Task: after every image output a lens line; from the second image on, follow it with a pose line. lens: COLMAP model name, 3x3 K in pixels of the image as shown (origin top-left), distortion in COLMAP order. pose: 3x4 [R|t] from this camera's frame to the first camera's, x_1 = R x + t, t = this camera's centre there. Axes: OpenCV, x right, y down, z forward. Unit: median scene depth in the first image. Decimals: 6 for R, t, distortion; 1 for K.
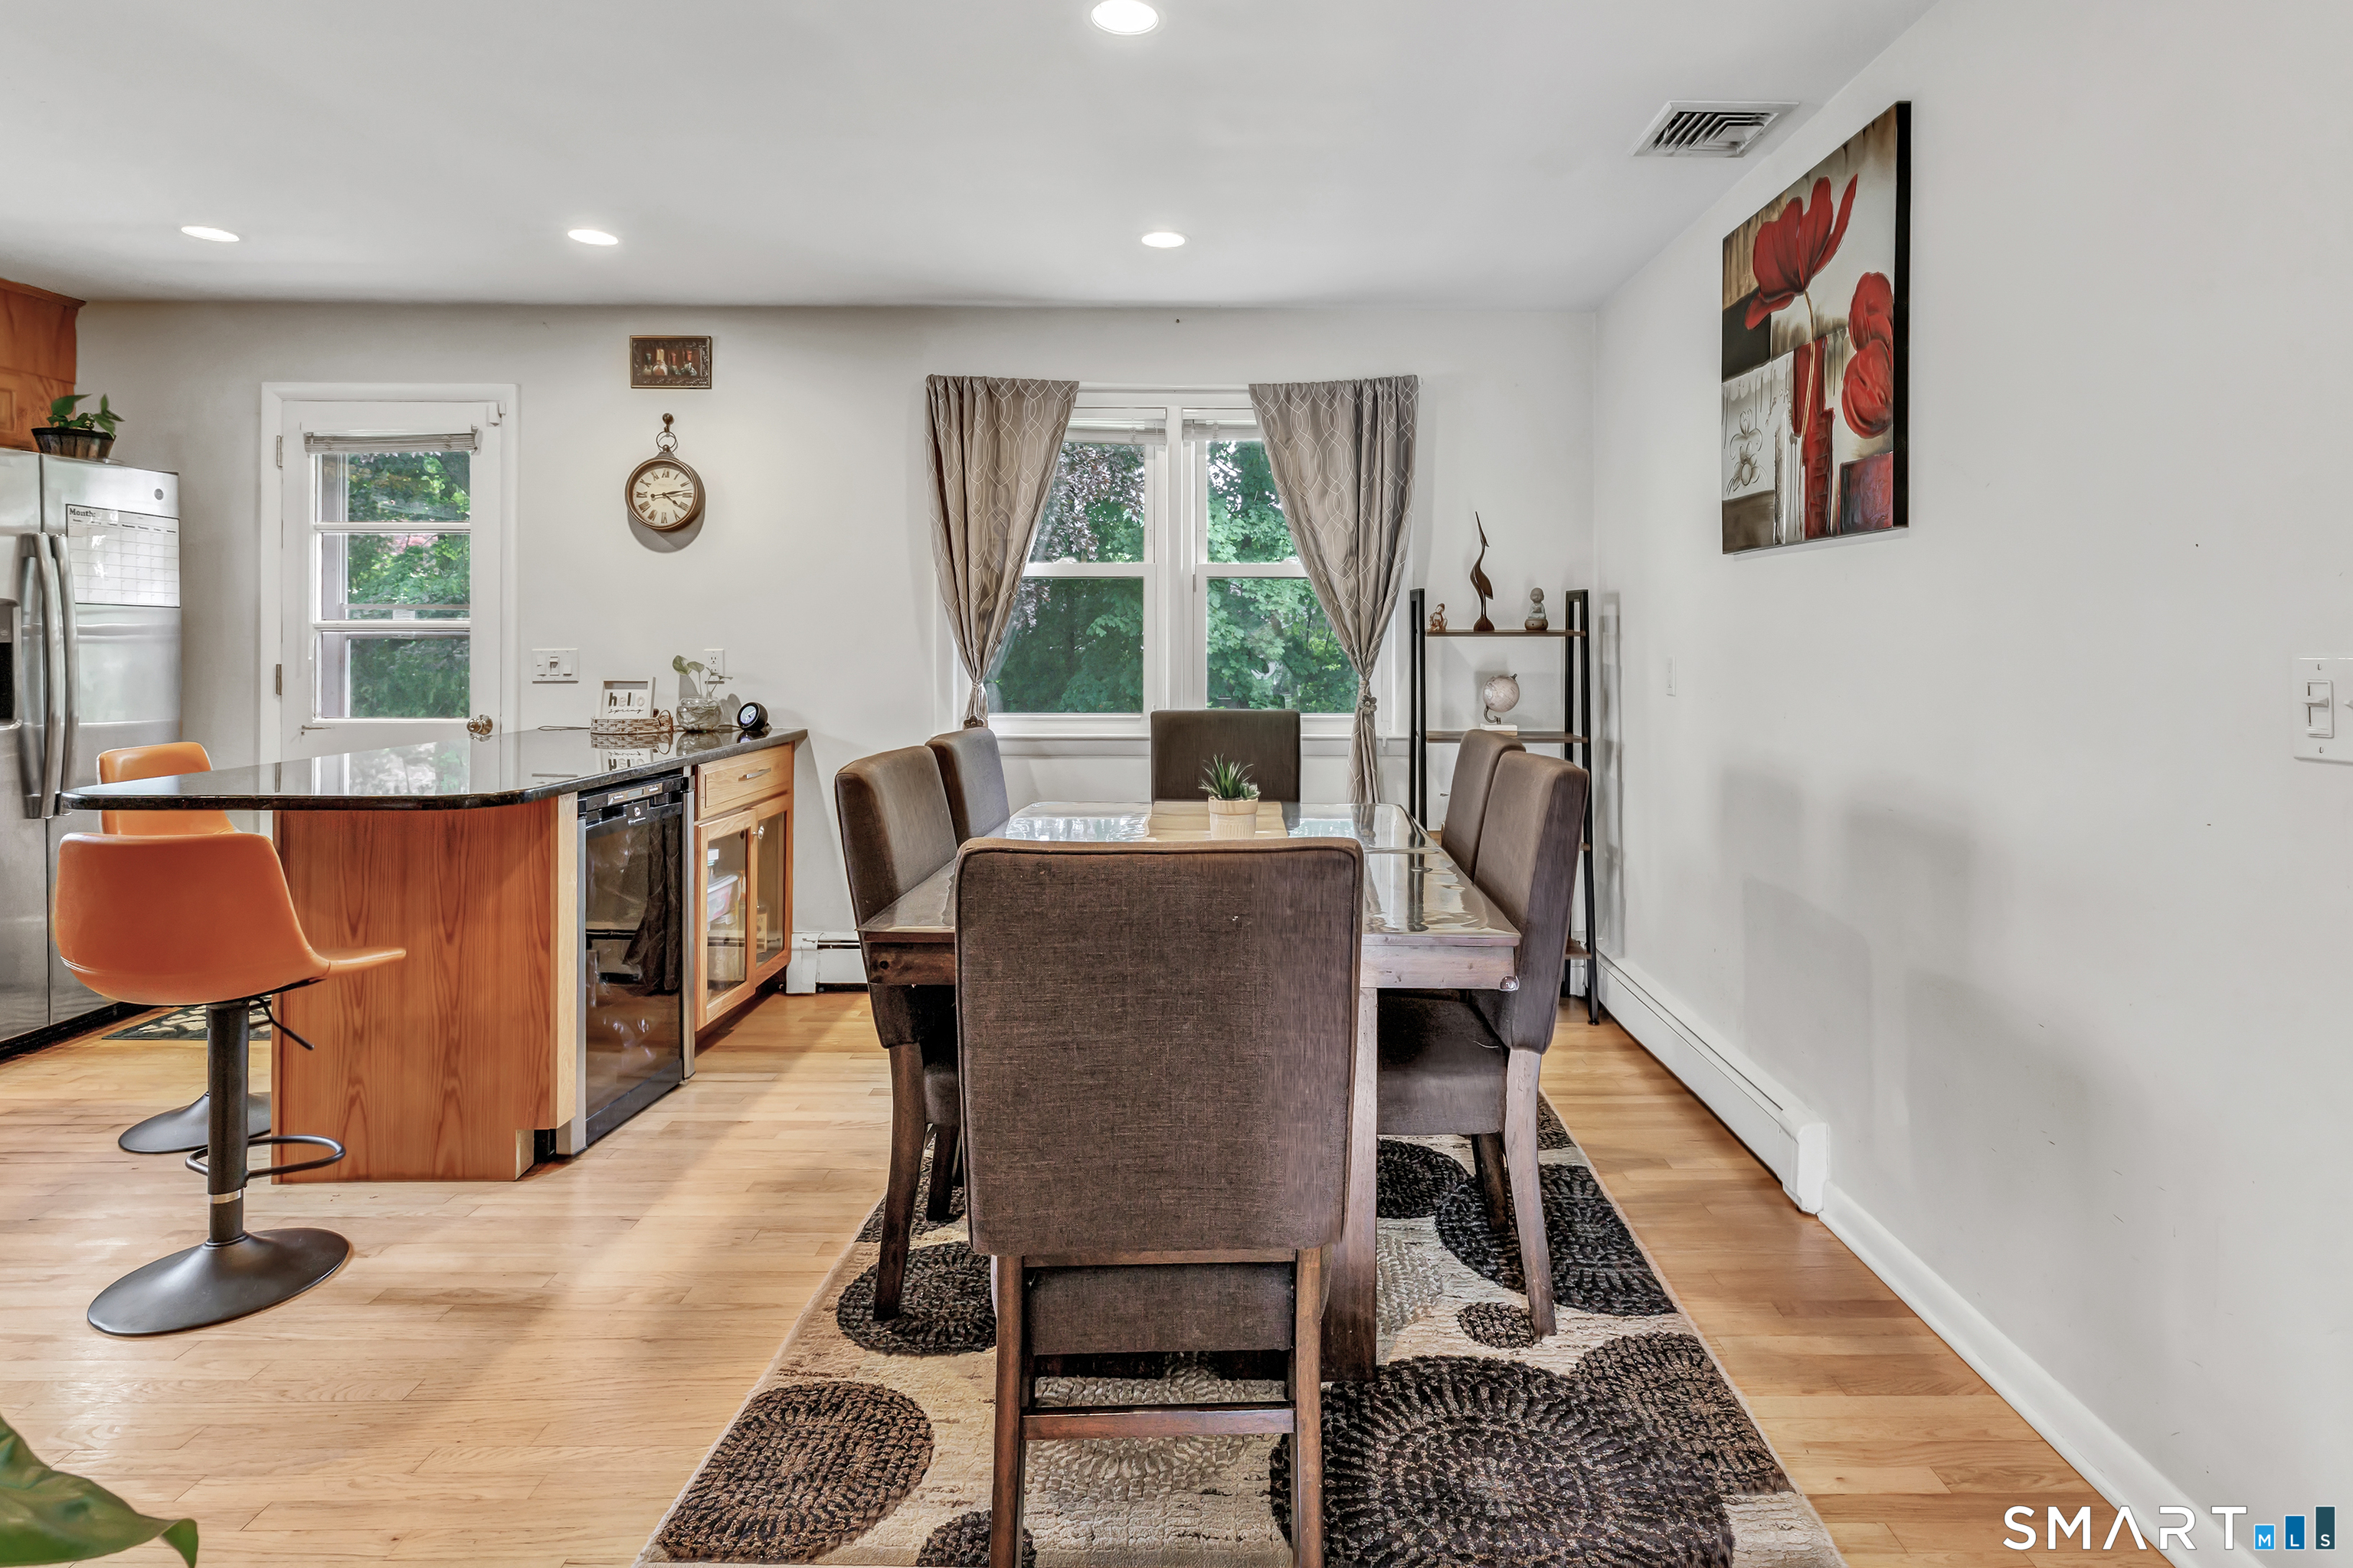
lens RADIAL K [[1205.6, 0, 1216.2], [0, 1205.6, 643.4], [0, 0, 1]] dist [-0.000031, 0.000115]
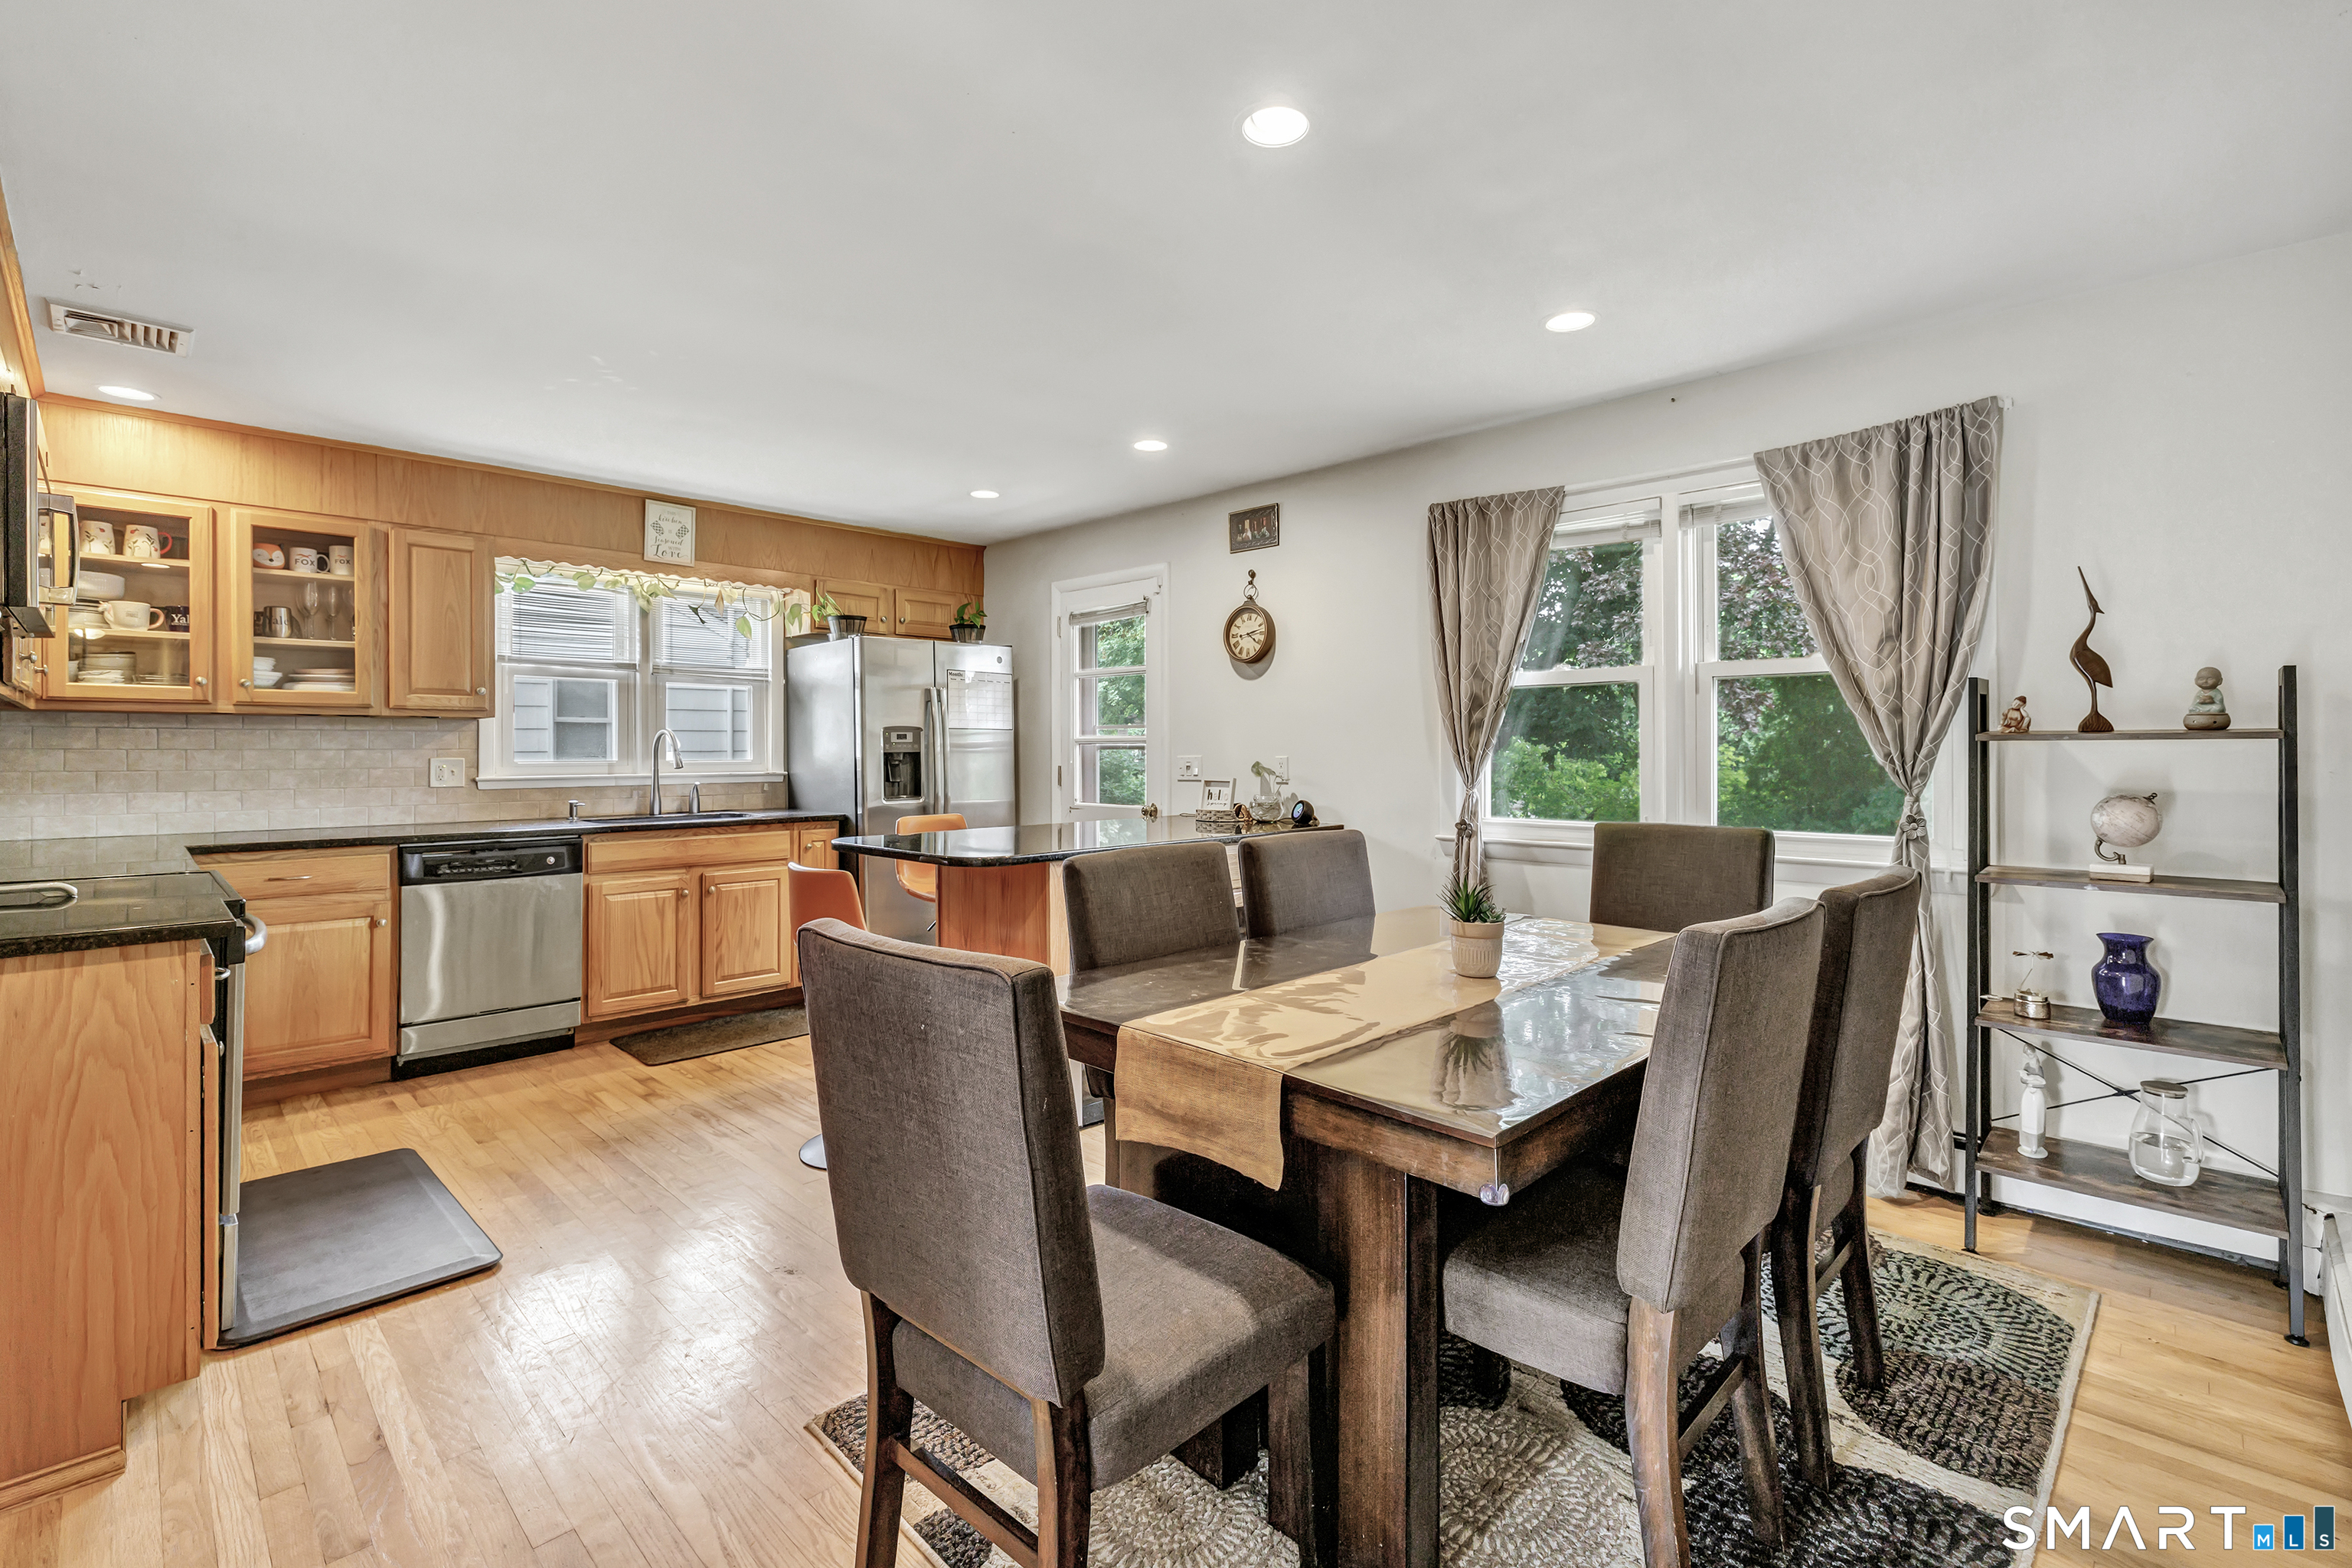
lens RADIAL K [[1031.4, 0, 1171.9], [0, 1031.4, 750.1], [0, 0, 1]] dist [0.000116, 0.000098]
pose [[0.718329, -0.003666, -0.695694, 0.244642], [0.003340, 0.999993, -0.001820, 0.000035], [0.695695, -0.001016, 0.718336, 0.170295]]
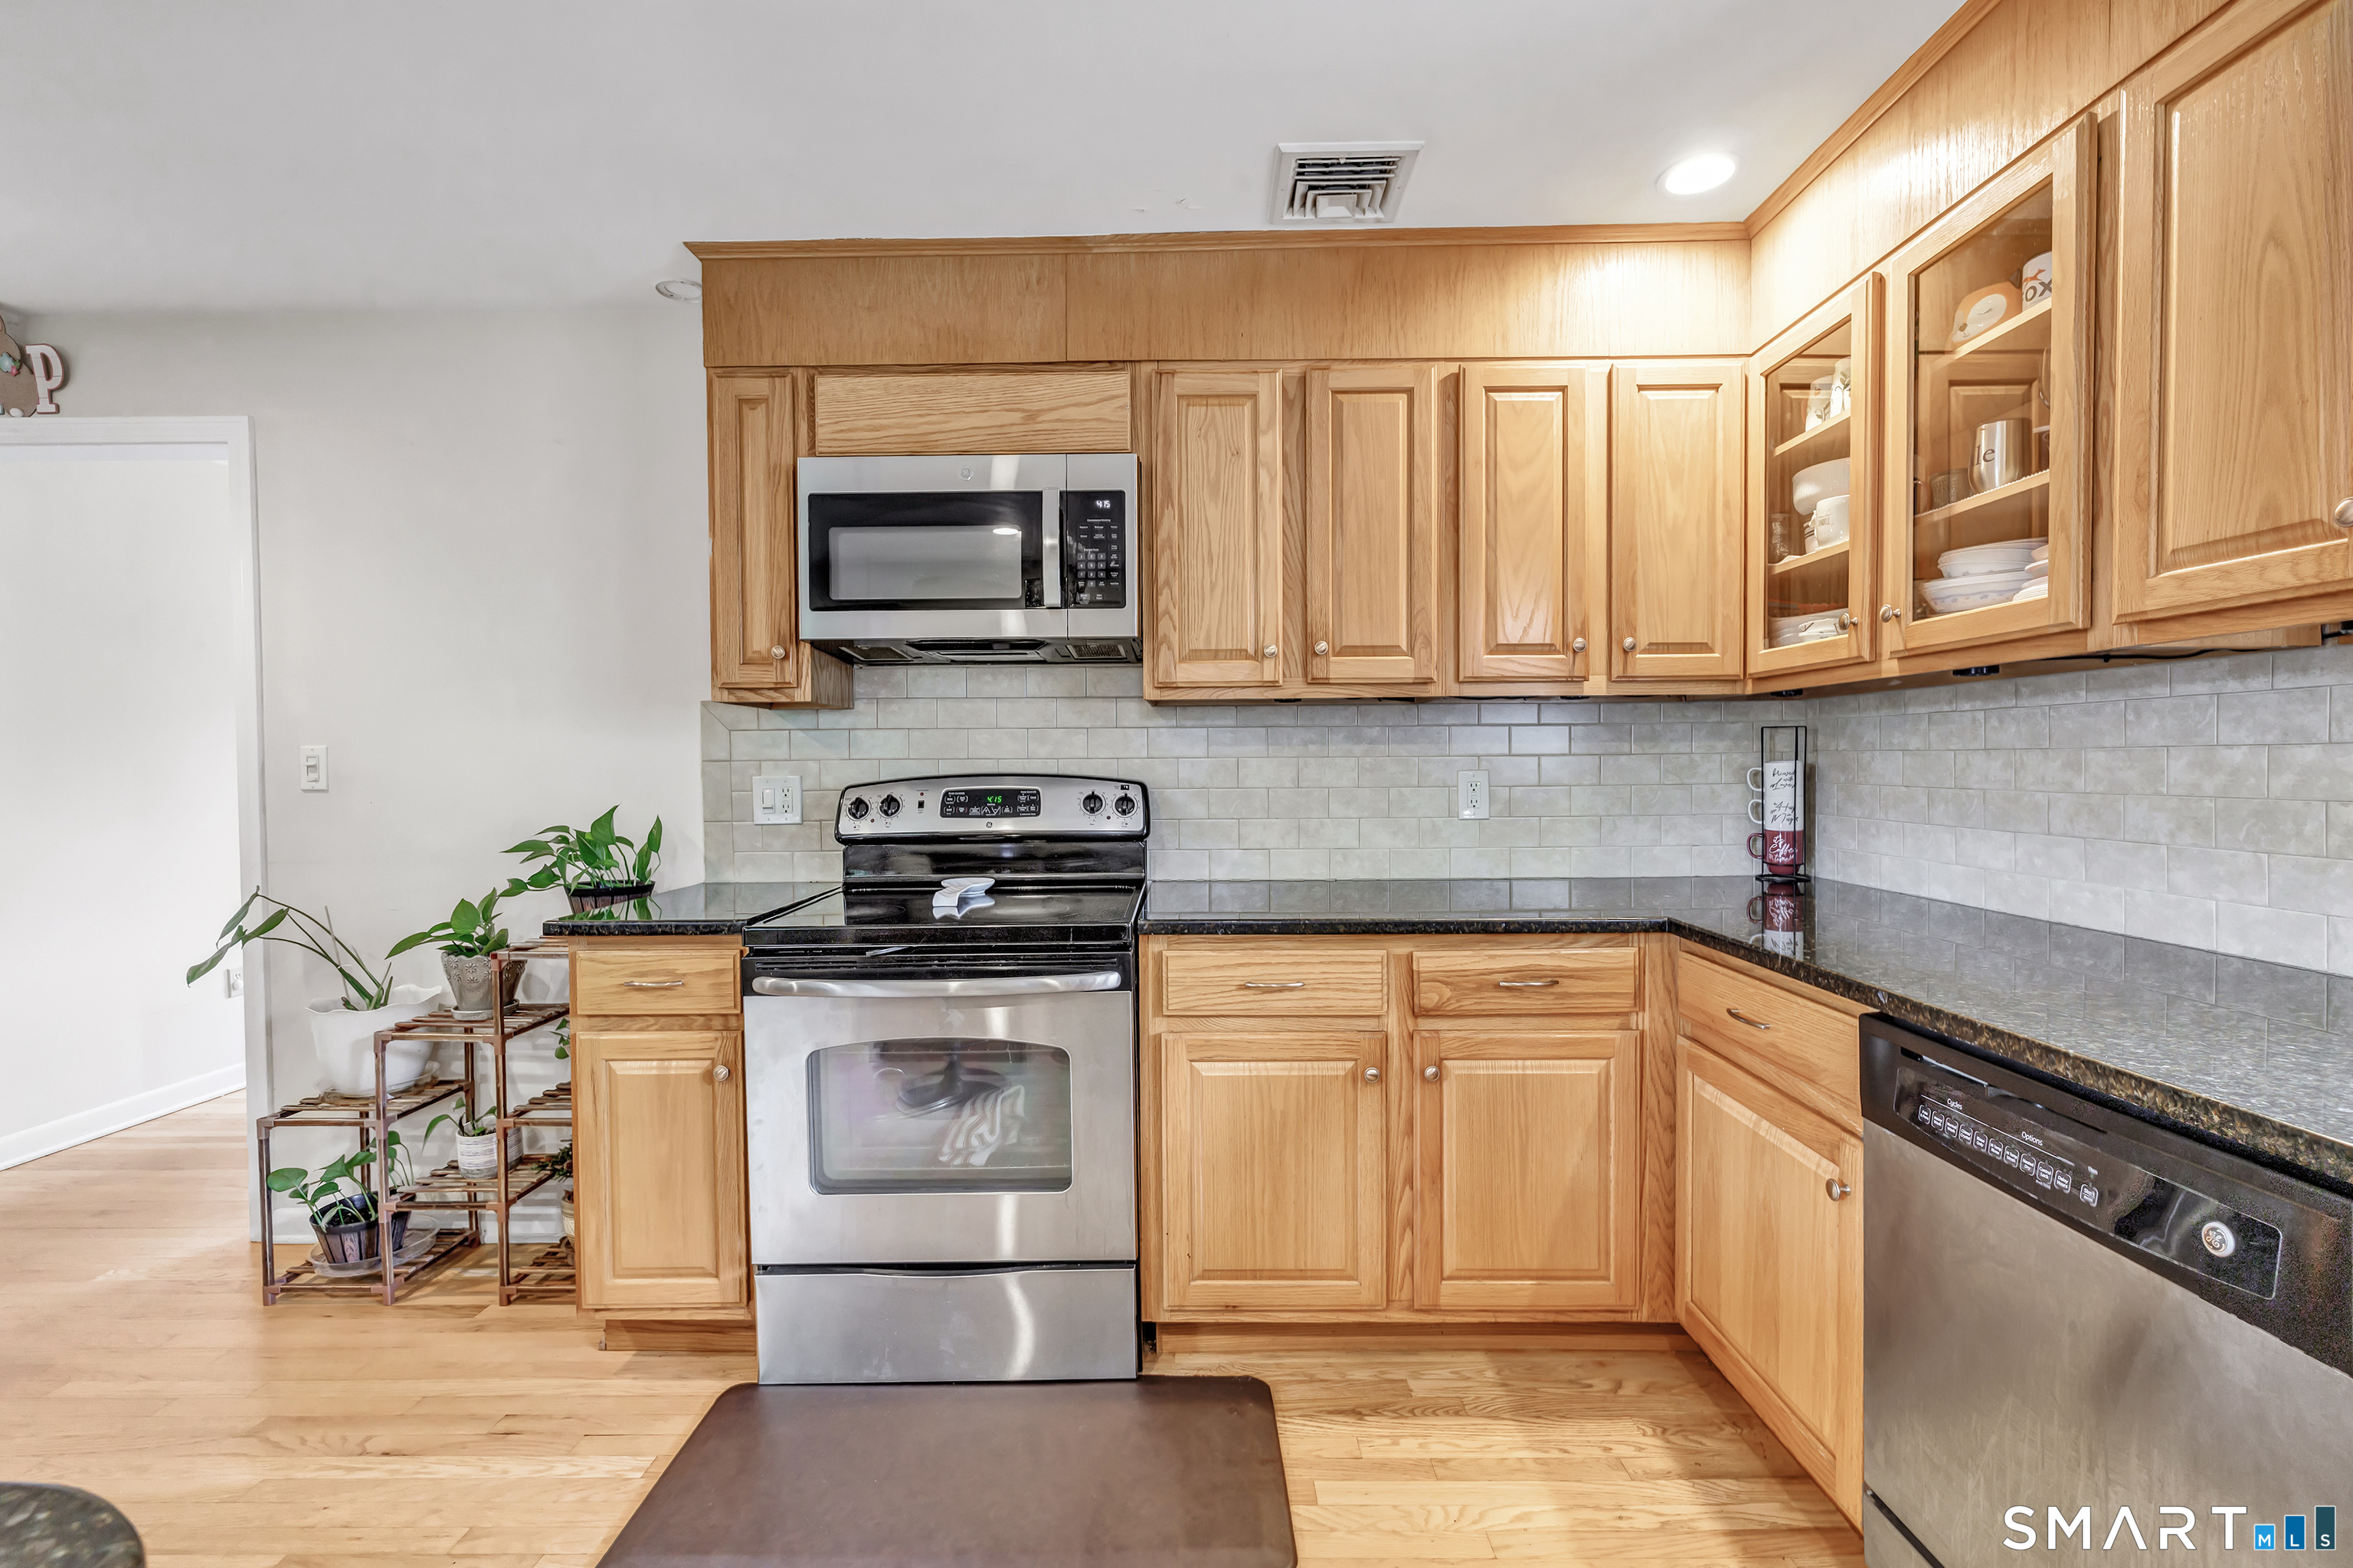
lens RADIAL K [[1024.7, 0, 1184.0], [0, 1024.7, 787.2], [0, 0, 1]] dist [0.000884, 0.000253]
pose [[-0.999978, 0.006626, -0.000018, -0.647194], [0.006624, 0.999710, 0.023134, -0.001017], [0.000172, 0.023133, -0.999732, 0.682829]]
